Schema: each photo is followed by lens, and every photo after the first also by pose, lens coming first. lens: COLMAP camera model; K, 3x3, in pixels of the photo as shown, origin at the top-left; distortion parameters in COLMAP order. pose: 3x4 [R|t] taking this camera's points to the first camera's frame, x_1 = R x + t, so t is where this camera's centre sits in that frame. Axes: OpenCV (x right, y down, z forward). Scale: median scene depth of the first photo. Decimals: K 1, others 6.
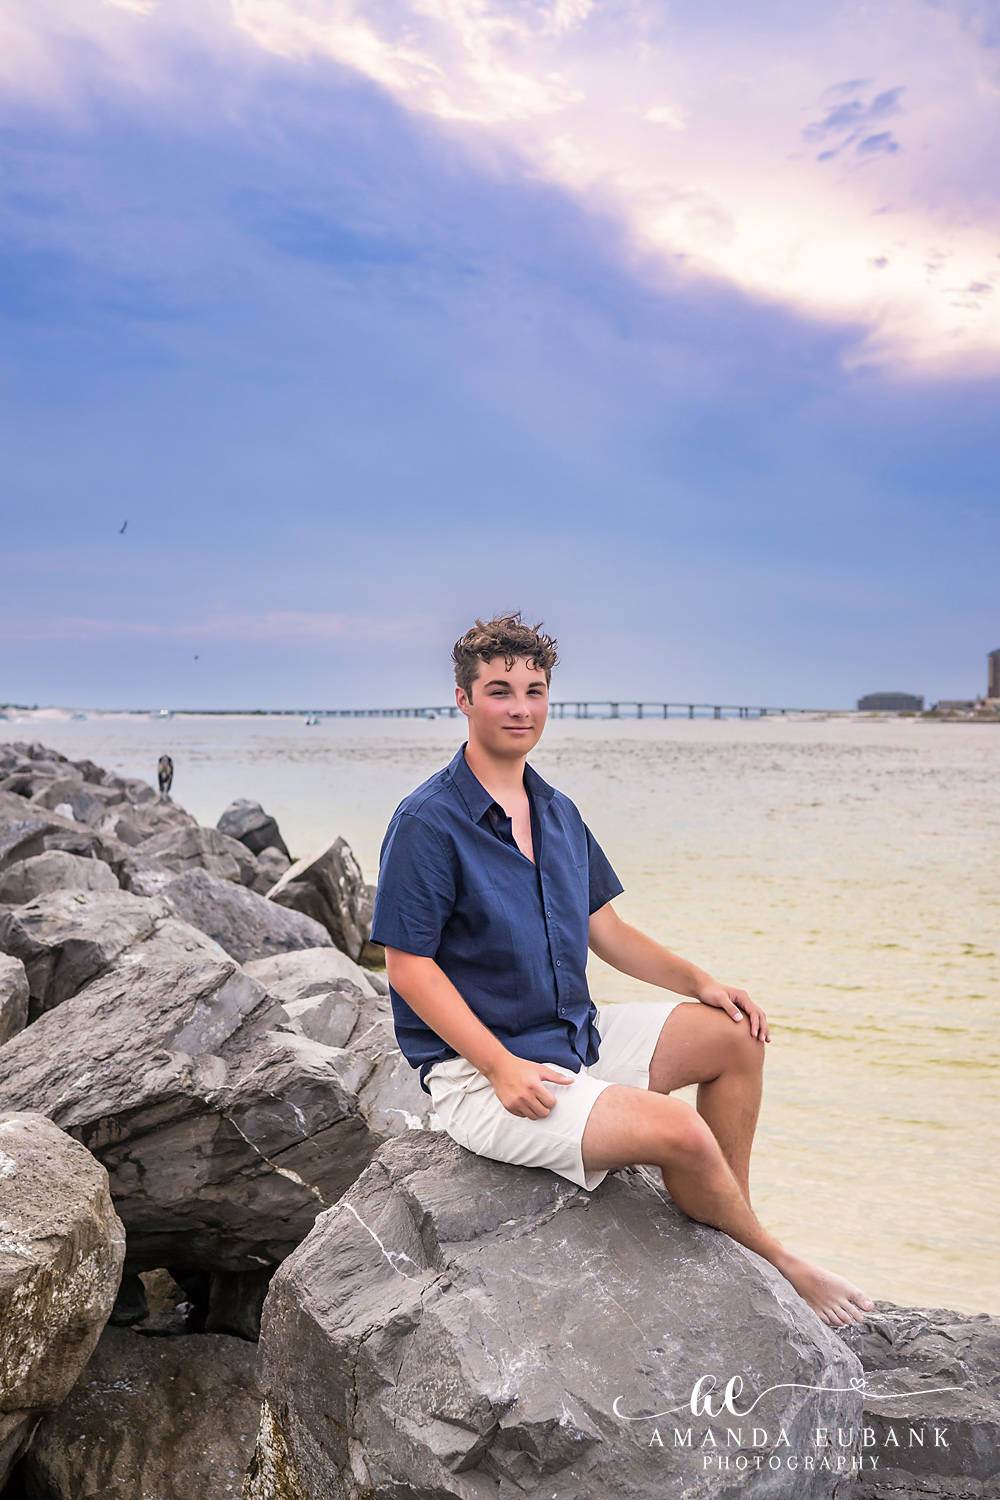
lens RADIAL K [[1464.7, 0, 494.7], [0, 1464.7, 759.9], [0, 0, 1]] dist [0.000186, 0.003215]
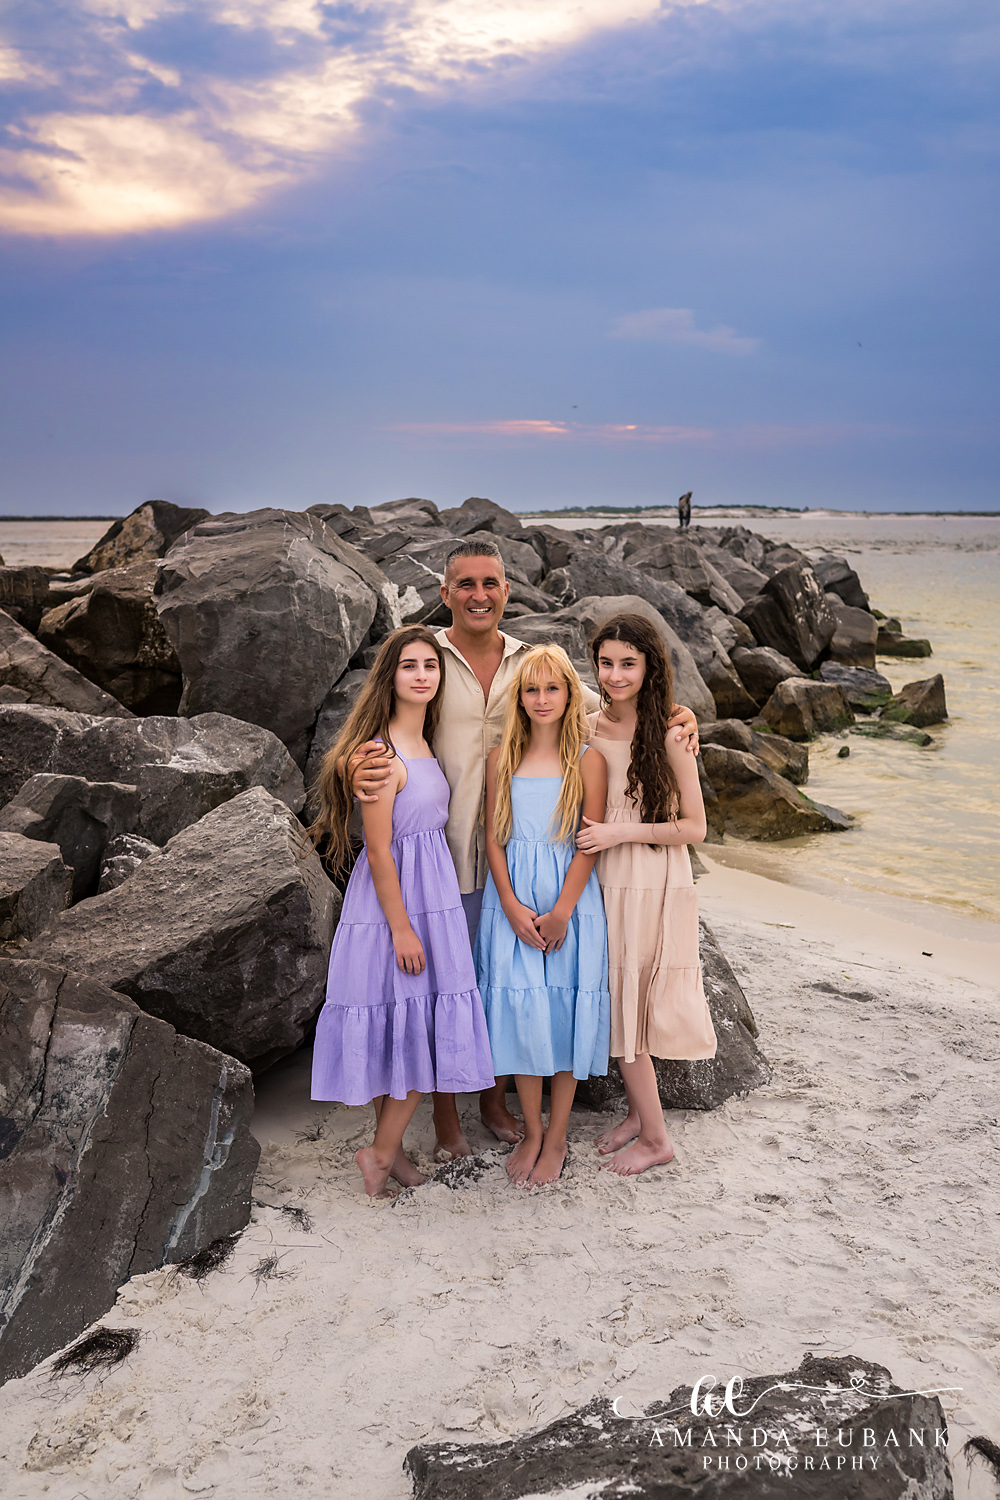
lens RADIAL K [[1464.7, 0, 494.7], [0, 1464.7, 759.9], [0, 0, 1]] dist [0.000186, 0.003215]
pose [[0.865450, 0.077812, -0.494917, 1.019300], [-0.013021, 0.991025, 0.133041, 0.217030], [0.500827, -0.108696, 0.858695, -0.588693]]
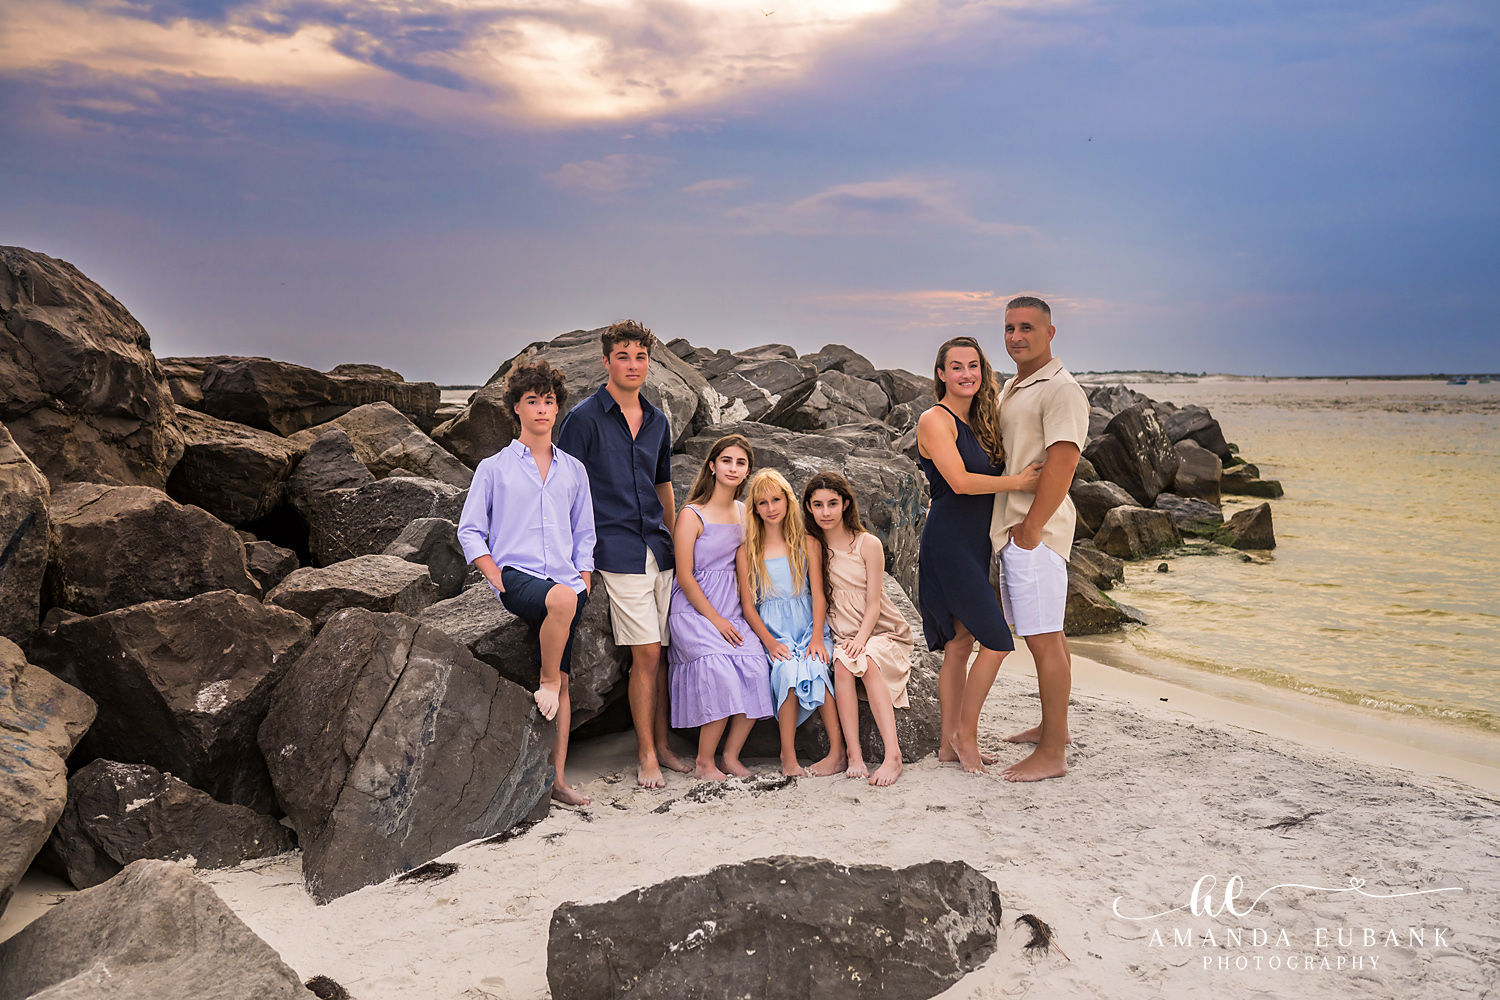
lens RADIAL K [[1450.3, 0, 749.3], [0, 1450.3, 490.7], [0, 0, 1]] dist [0.001574, -0.000449]
pose [[0.811228, 0.032878, -0.583805, 1.284510], [-0.010070, 0.999055, 0.042271, 0.295767], [0.584643, -0.028412, 0.810793, -0.784902]]
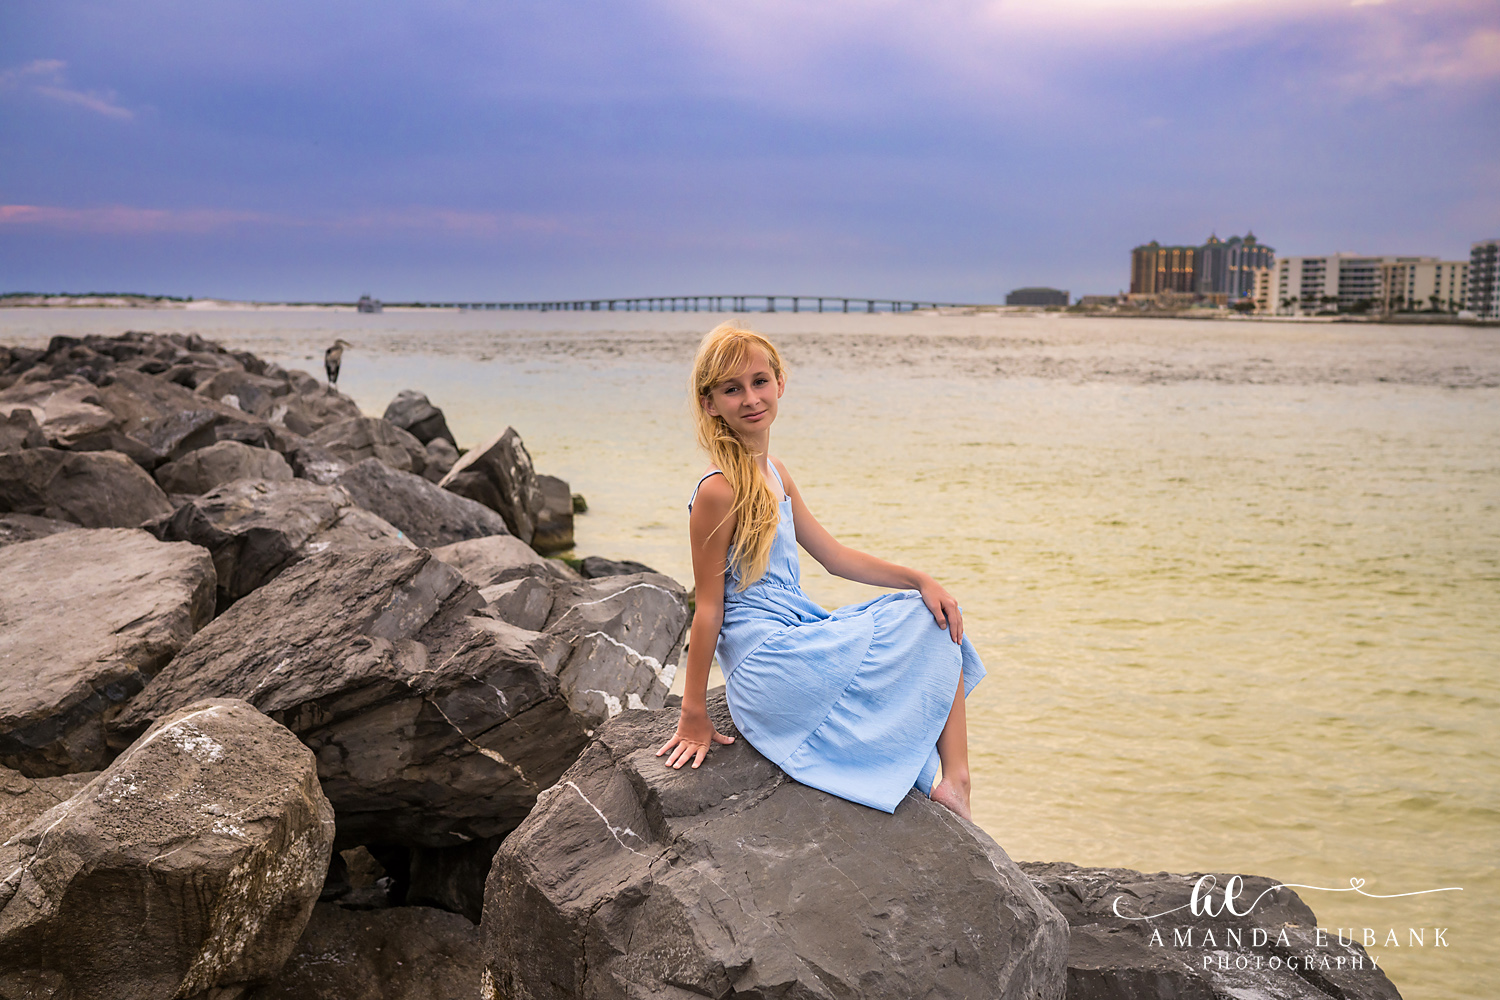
lens RADIAL K [[1427.4, 0, 745.7], [0, 1427.4, 501.4], [0, 0, 1]] dist [-0.000229, 0.002663]
pose [[0.997909, -0.005088, 0.064440, -0.026295], [-0.001606, 0.994638, 0.103401, 0.004692], [-0.064621, -0.103288, 0.992550, 0.019890]]
